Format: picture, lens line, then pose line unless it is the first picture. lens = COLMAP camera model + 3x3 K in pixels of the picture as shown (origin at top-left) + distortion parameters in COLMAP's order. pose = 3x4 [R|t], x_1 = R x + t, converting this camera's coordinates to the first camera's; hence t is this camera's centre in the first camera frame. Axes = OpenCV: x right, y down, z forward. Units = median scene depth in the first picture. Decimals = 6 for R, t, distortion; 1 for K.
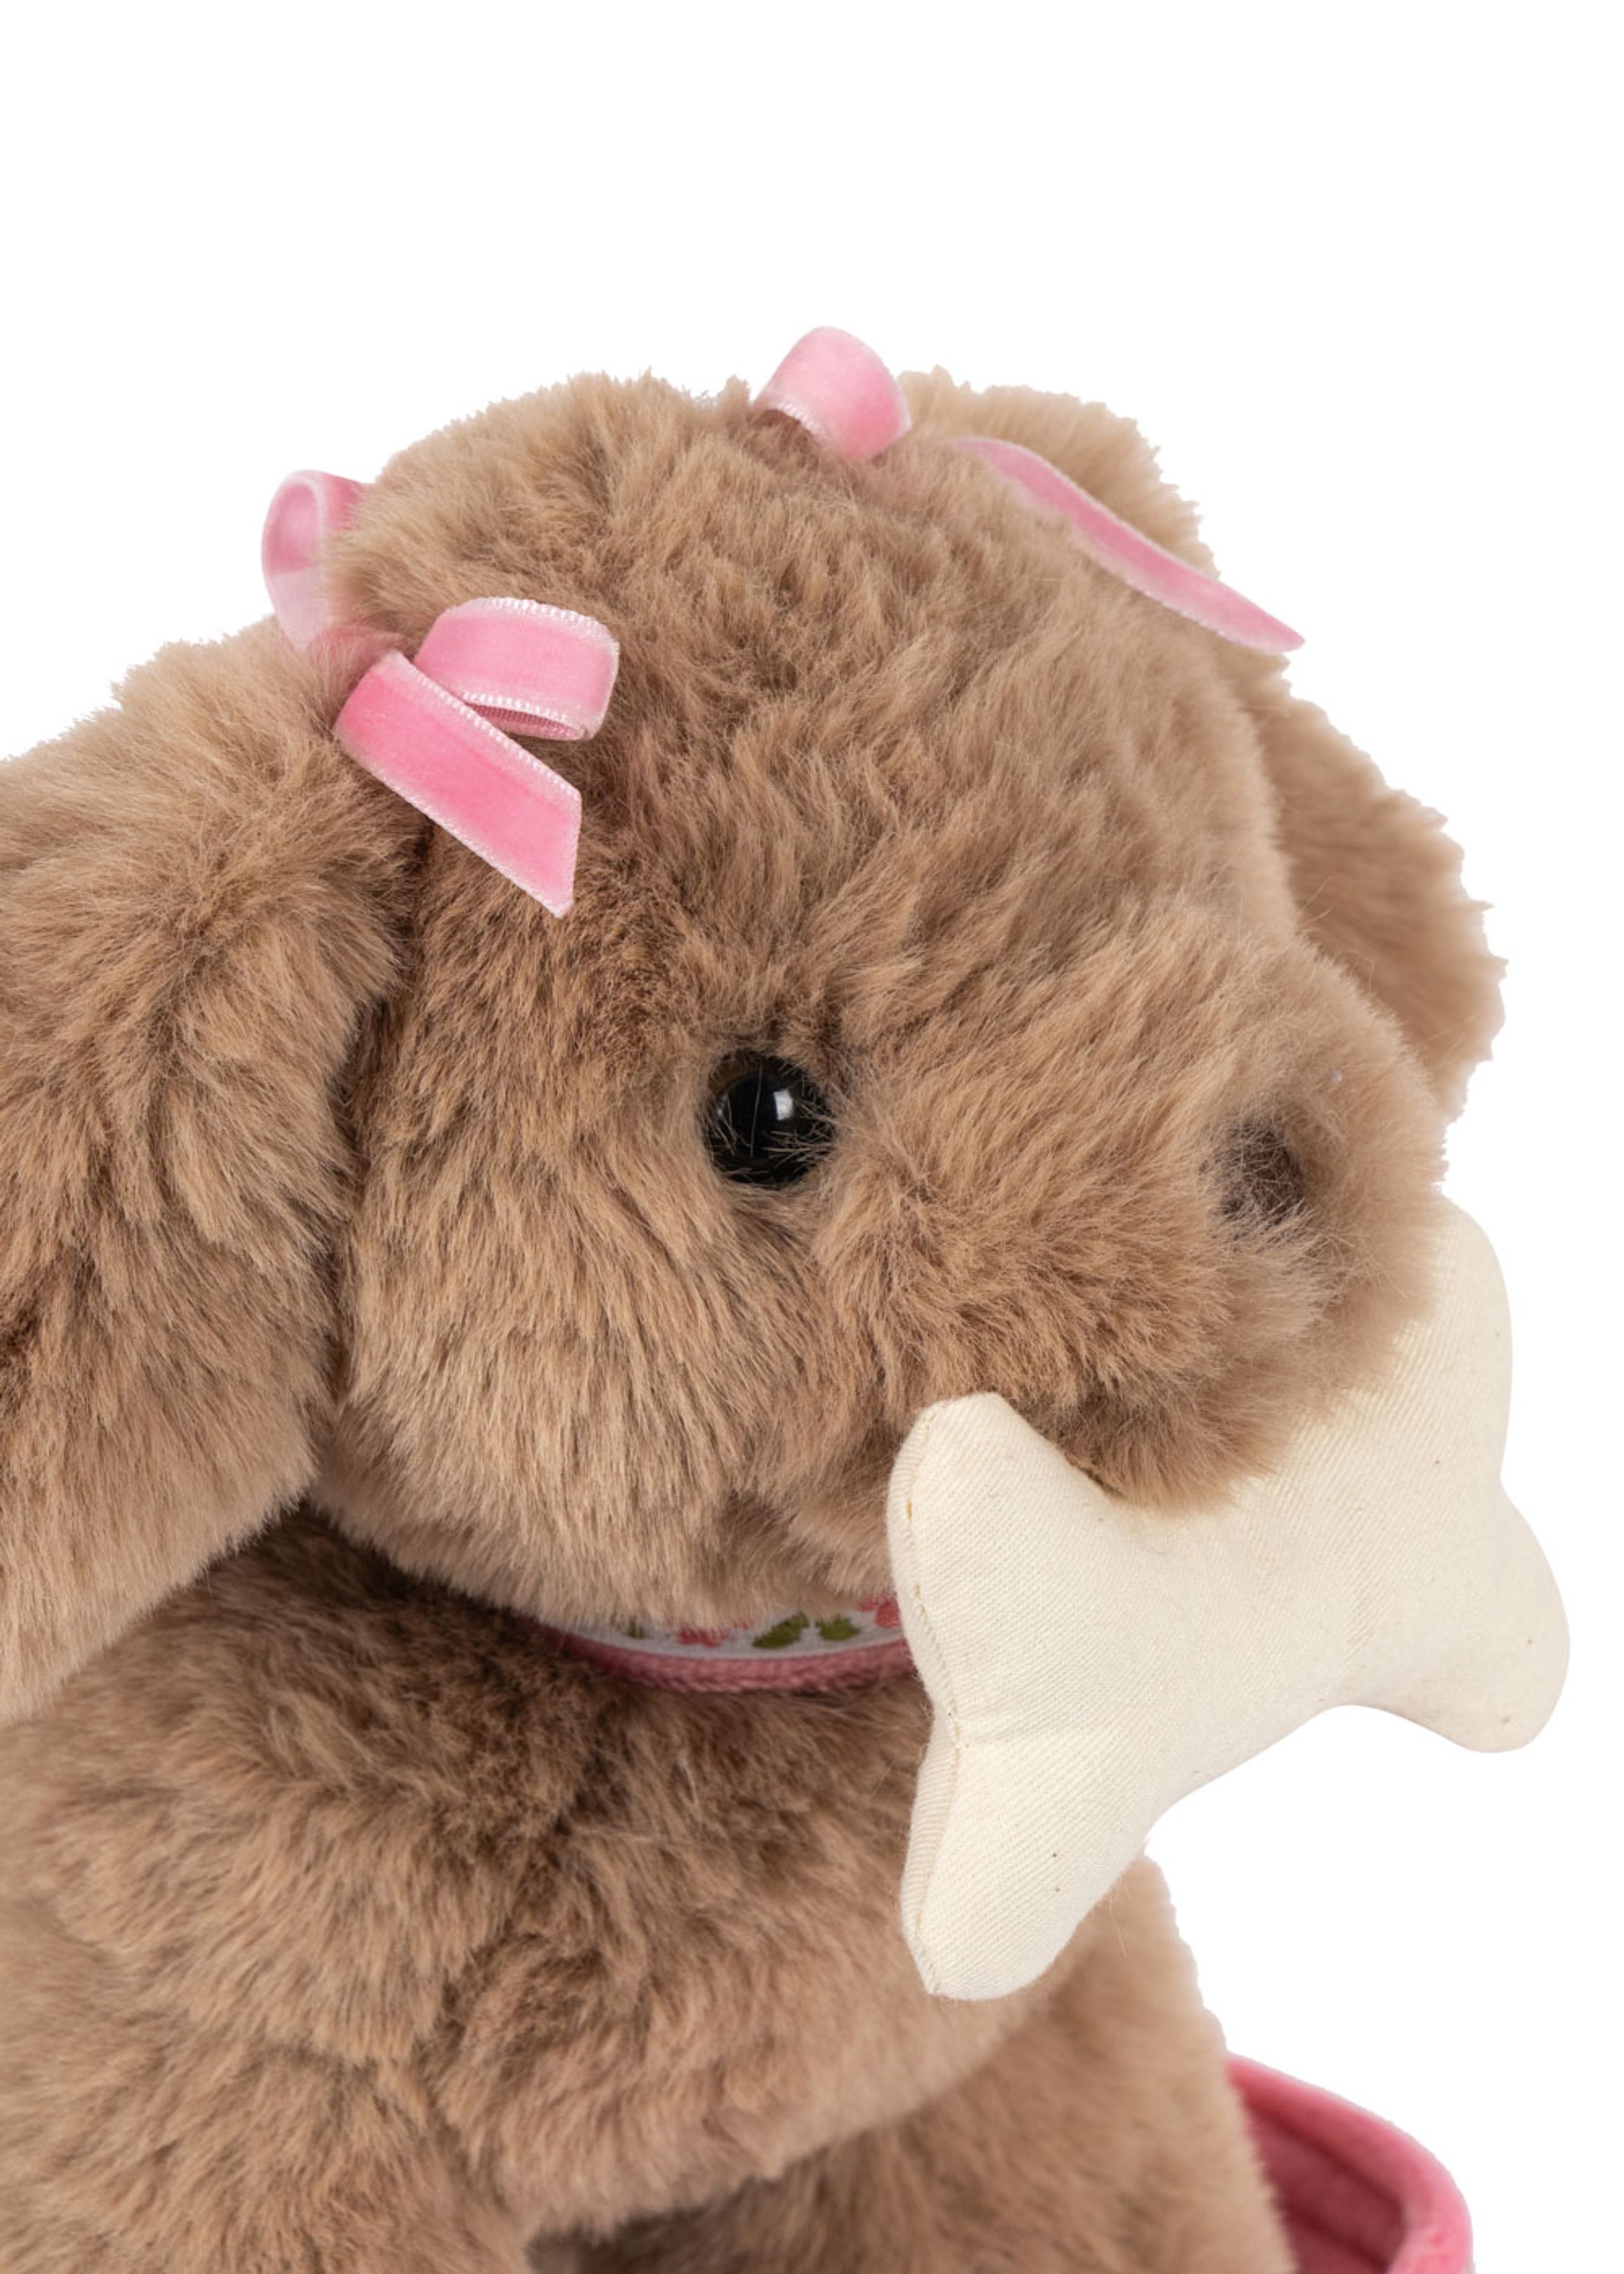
lens RADIAL K [[7490.3, 0, 657.5], [0, 7490.3, 1137.0], [0, 0, 1]] dist [0.645163, -0.094803]
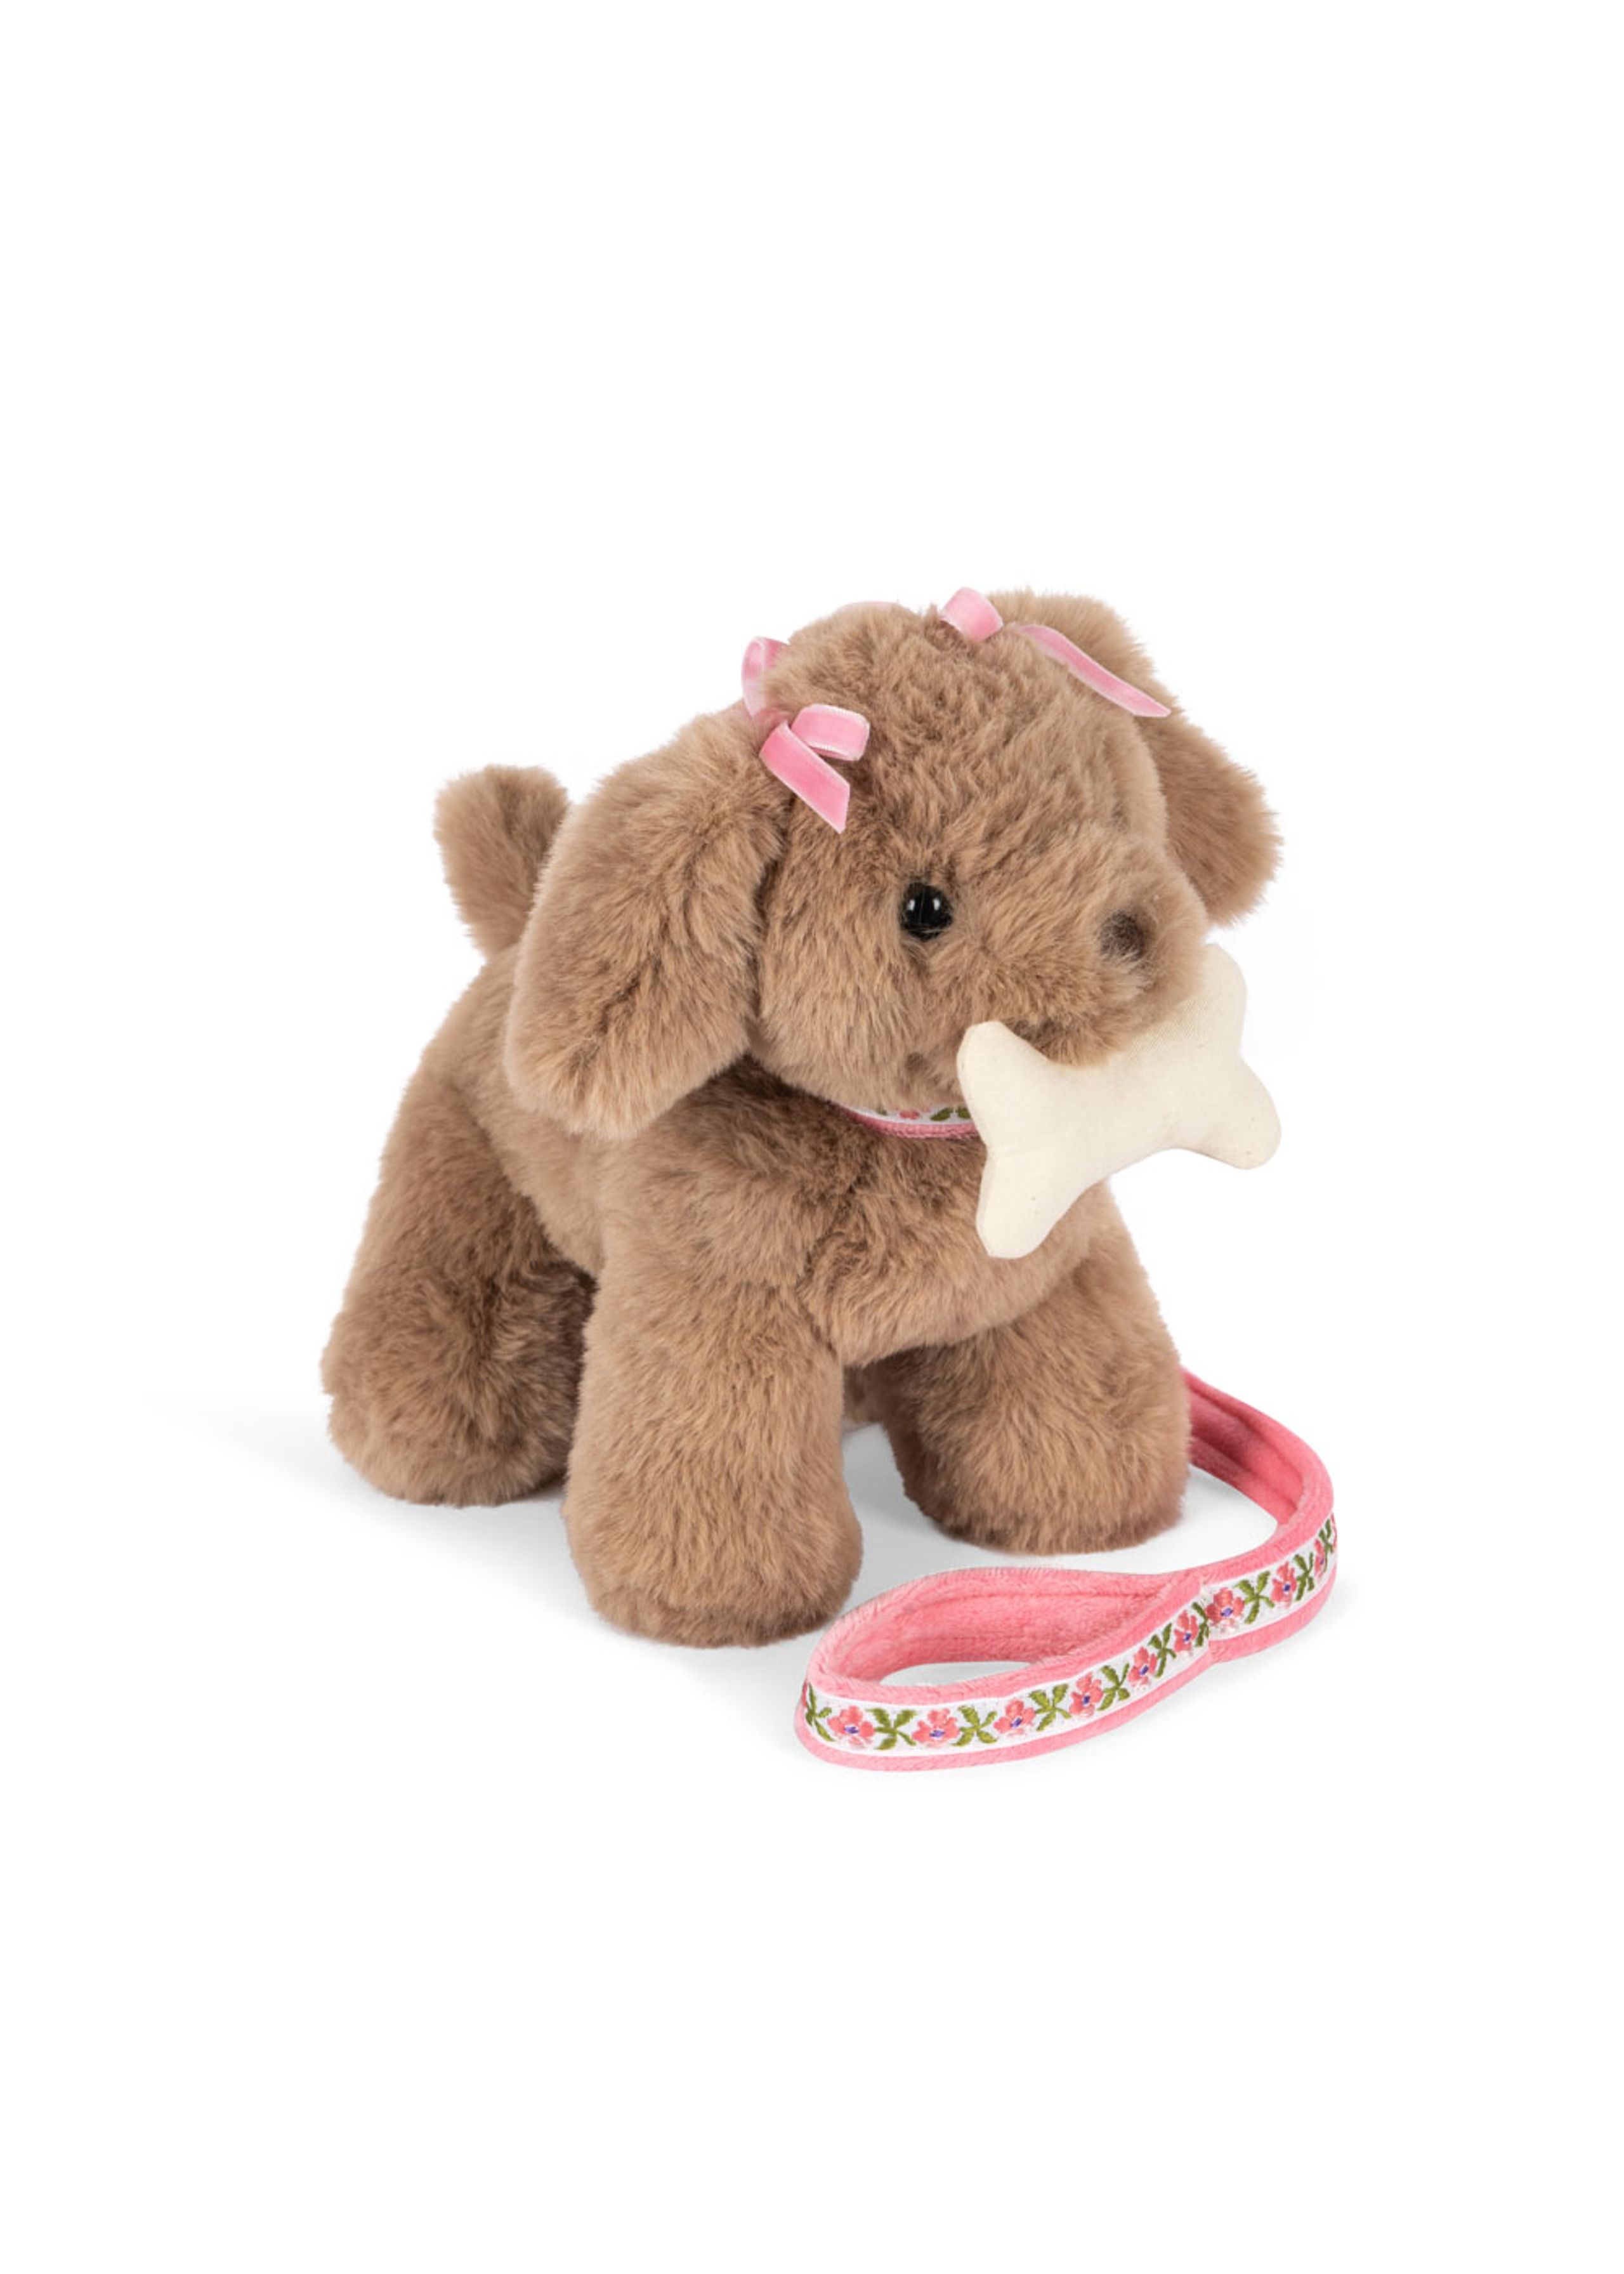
lens RADIAL K [[6327.1, 0, 812.0], [0, 6327.1, 1137.0], [0, 0, 1]] dist [-0.021963, -0.021355]
pose [[0.997157, 0.024544, -0.071244, 0.130333], [-0.020406, 0.998094, 0.058237, -0.049478], [0.072538, -0.056618, 0.995757, -1.139514]]
